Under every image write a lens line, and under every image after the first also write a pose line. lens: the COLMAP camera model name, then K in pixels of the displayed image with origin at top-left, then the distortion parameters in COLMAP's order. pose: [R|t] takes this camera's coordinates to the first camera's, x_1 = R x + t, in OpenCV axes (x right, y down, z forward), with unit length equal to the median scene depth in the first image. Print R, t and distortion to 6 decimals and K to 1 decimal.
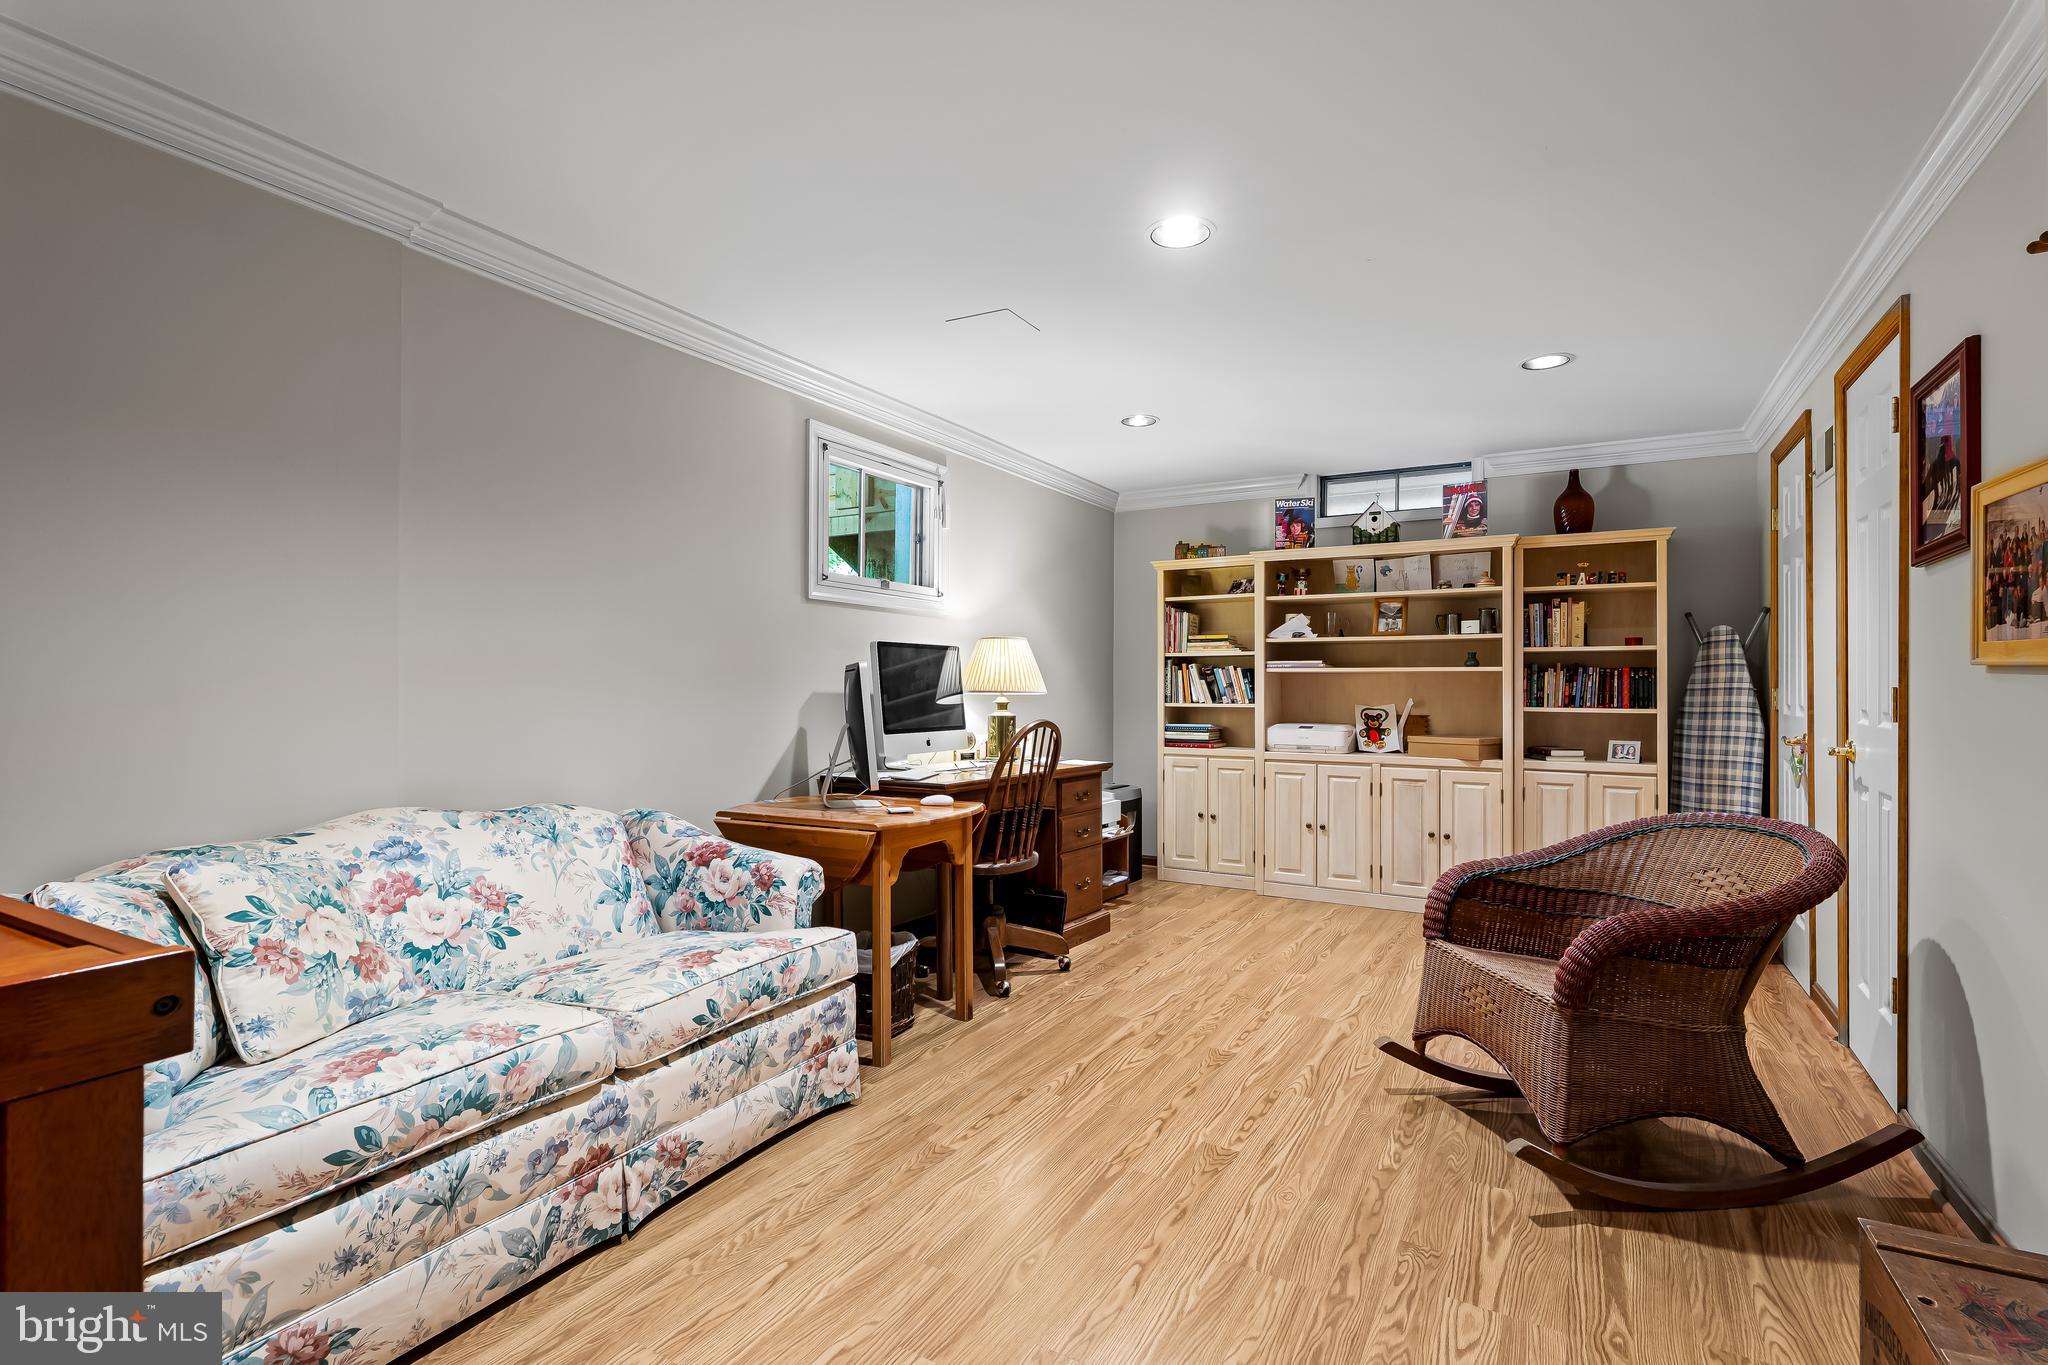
lens RADIAL K [[952.2, 0, 1018.8], [0, 952.2, 677.5], [0, 0, 1]] dist [-0.001171, -0.003467]
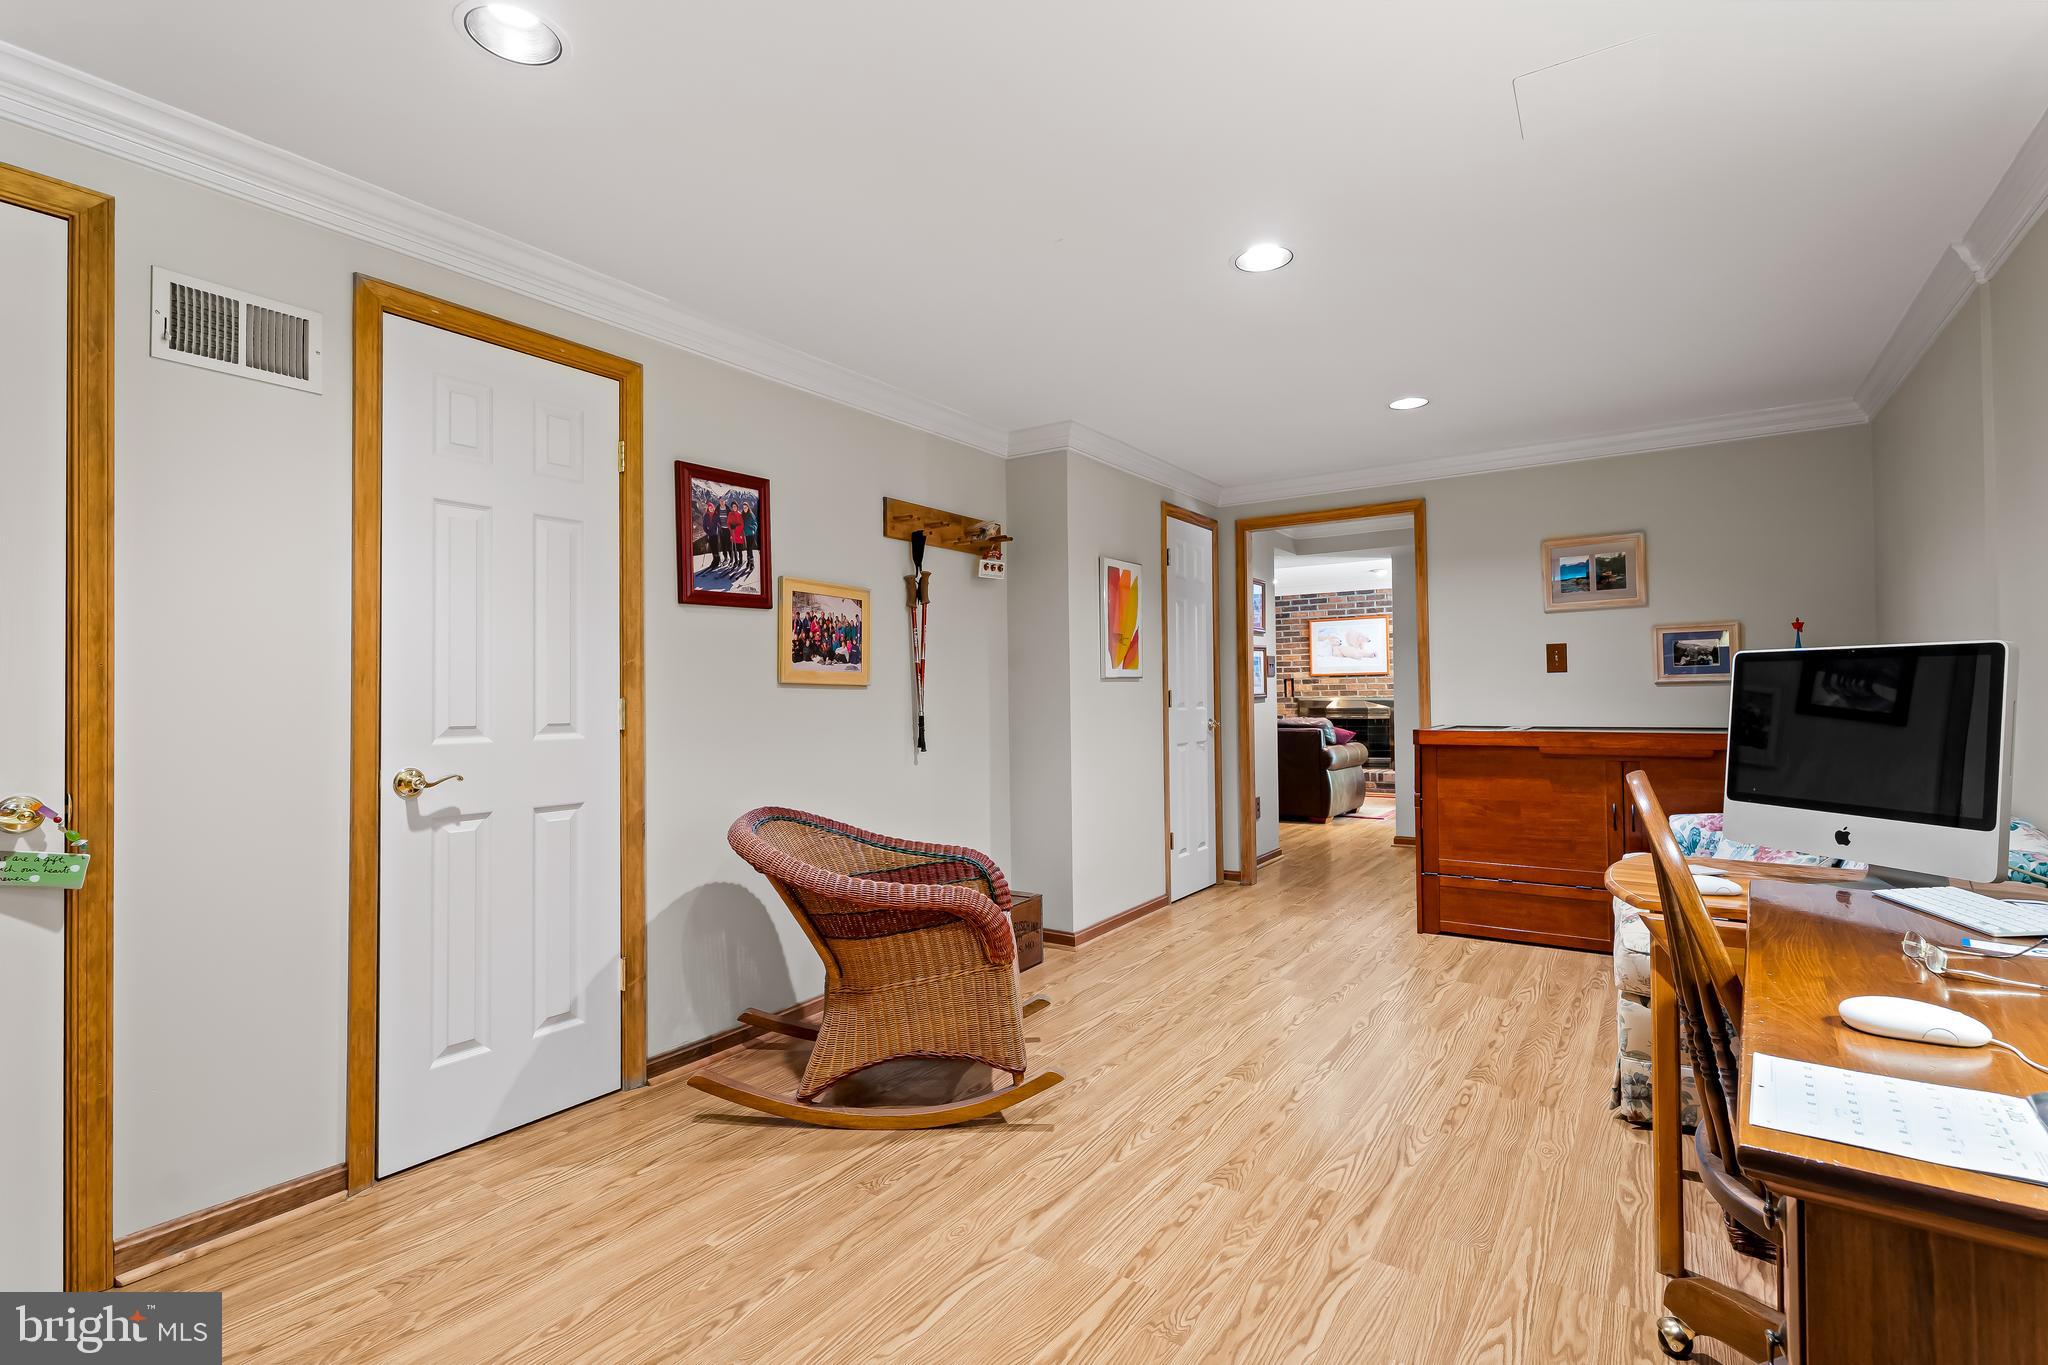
lens RADIAL K [[952.2, 0, 1023.3], [0, 952.2, 688.2], [0, 0, 1]] dist [-0.001171, -0.003467]
pose [[-0.997804, 0.008348, 0.065714, 0.378888], [0.007512, 0.999888, -0.012968, 0.017316], [-0.065815, -0.012446, -0.997754, 2.091292]]
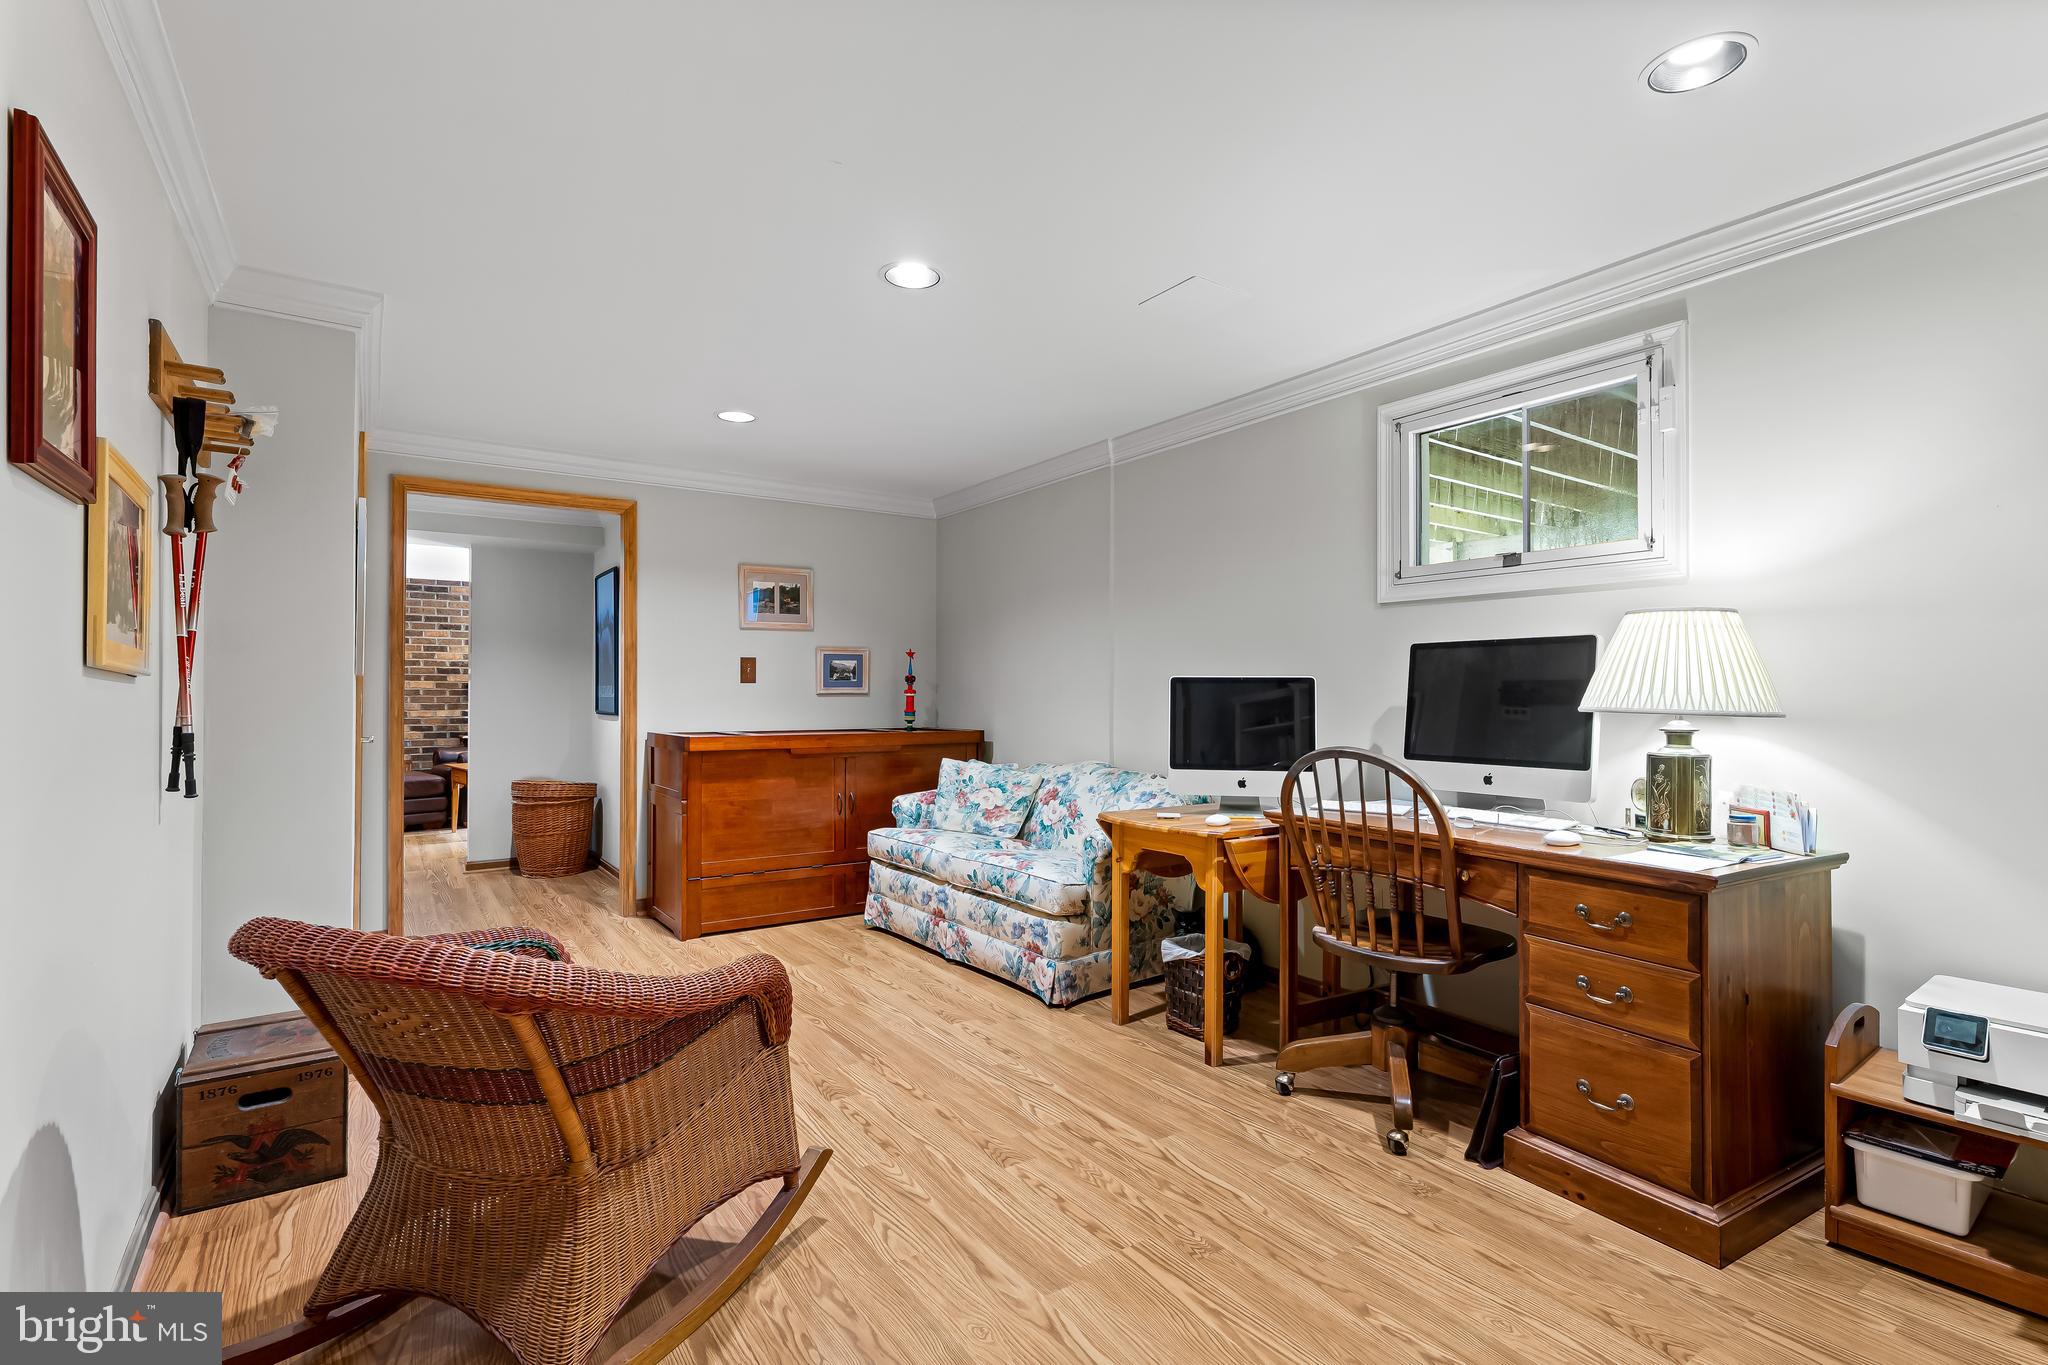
lens RADIAL K [[952.2, 0, 1035.8], [0, 952.2, 694.8], [0, 0, 1]] dist [-0.001171, -0.003467]
pose [[-0.419503, -0.006476, -0.907731, 1.101497], [0.003662, 0.999954, -0.008826, 0.016695], [0.907747, -0.007027, -0.419460, 1.606430]]
